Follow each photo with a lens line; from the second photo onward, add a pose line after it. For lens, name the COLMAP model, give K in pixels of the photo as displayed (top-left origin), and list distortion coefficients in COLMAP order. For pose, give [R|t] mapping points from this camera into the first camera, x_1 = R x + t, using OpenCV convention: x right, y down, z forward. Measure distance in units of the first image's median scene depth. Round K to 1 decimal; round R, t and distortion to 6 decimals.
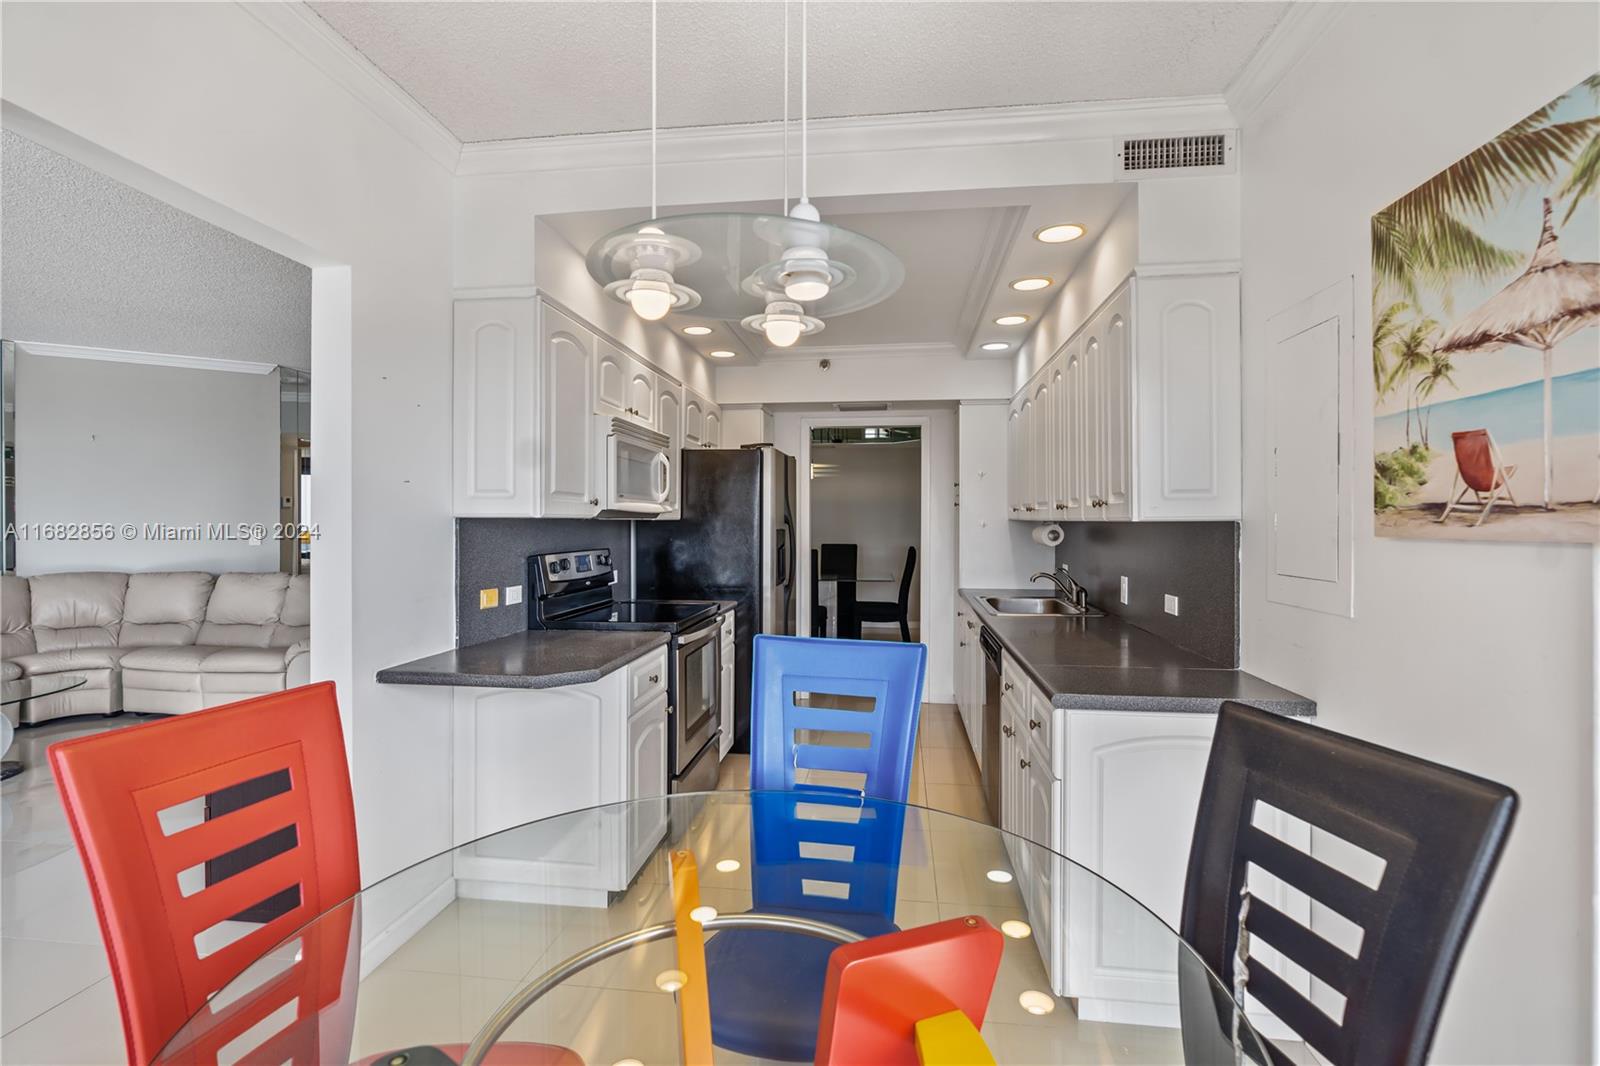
lens RADIAL K [[740.0, 0, 803.3], [0, 740.0, 522.1], [0, 0, 1]] dist [-0.012623, 0.005765]
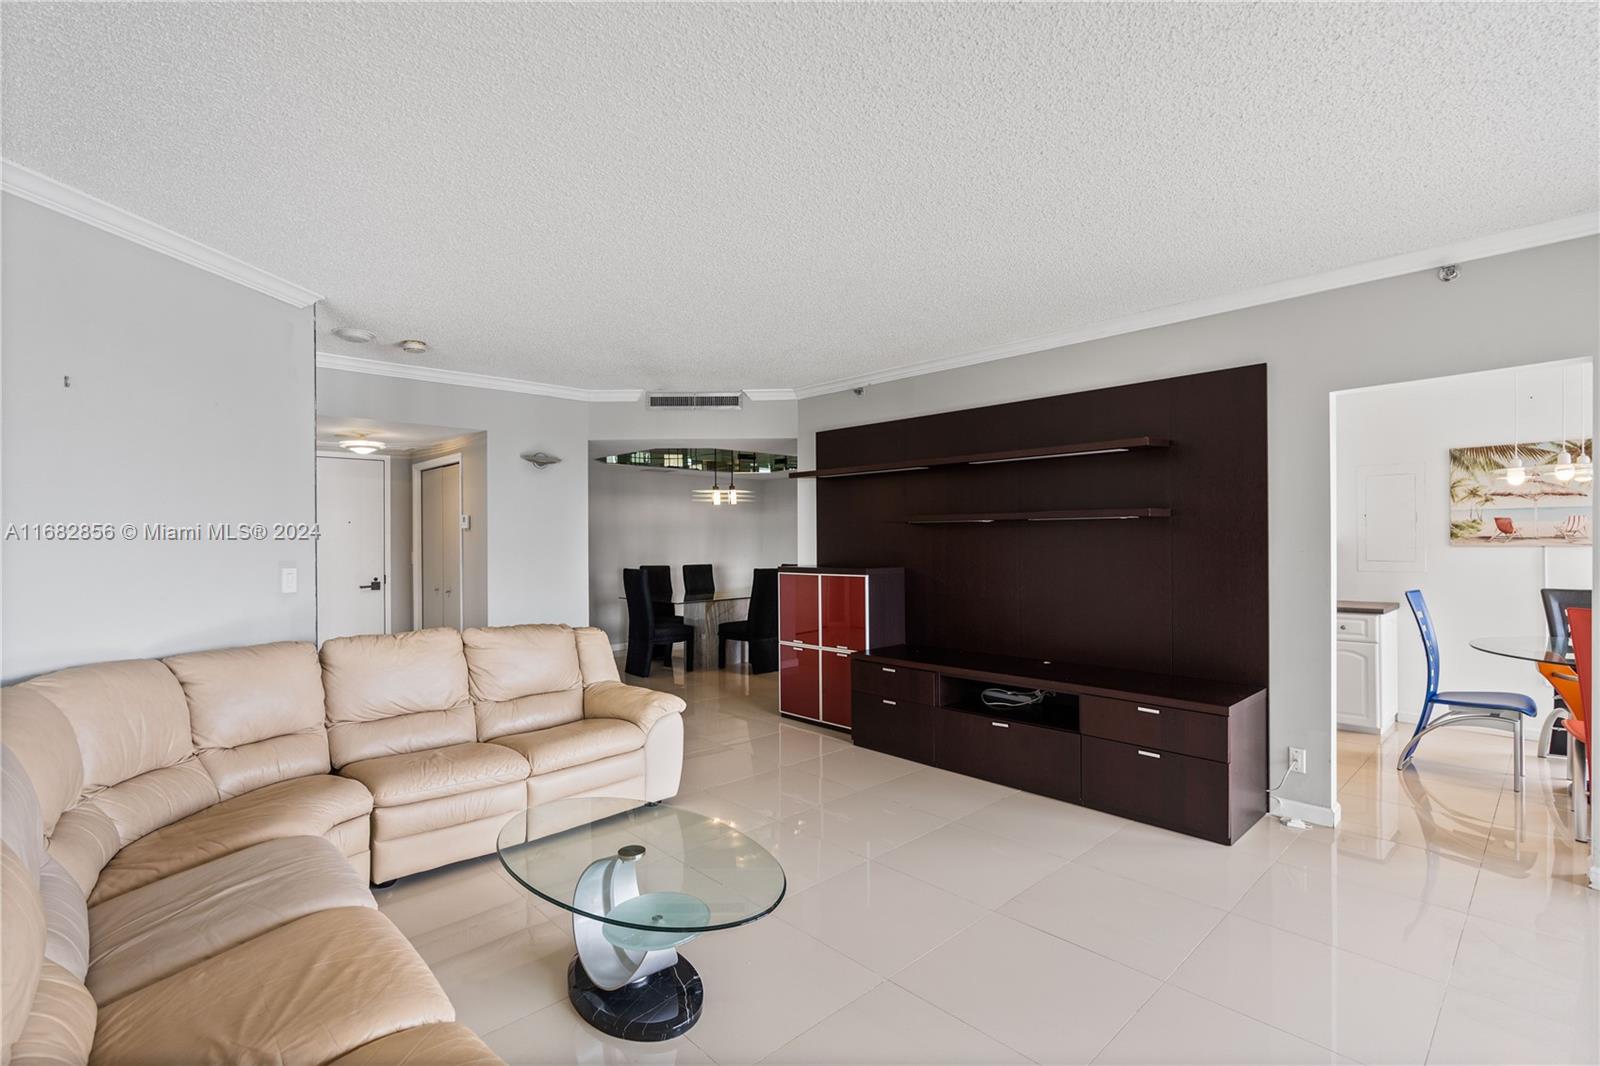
lens RADIAL K [[740.0, 0, 814.1], [0, 740.0, 541.0], [0, 0, 1]] dist [-0.012623, 0.005765]
pose [[0.661012, -0.001415, 0.750374, -3.911055], [0.002913, 0.999996, -0.000680, -0.009670], [-0.750370, 0.002635, 0.661013, 1.050474]]
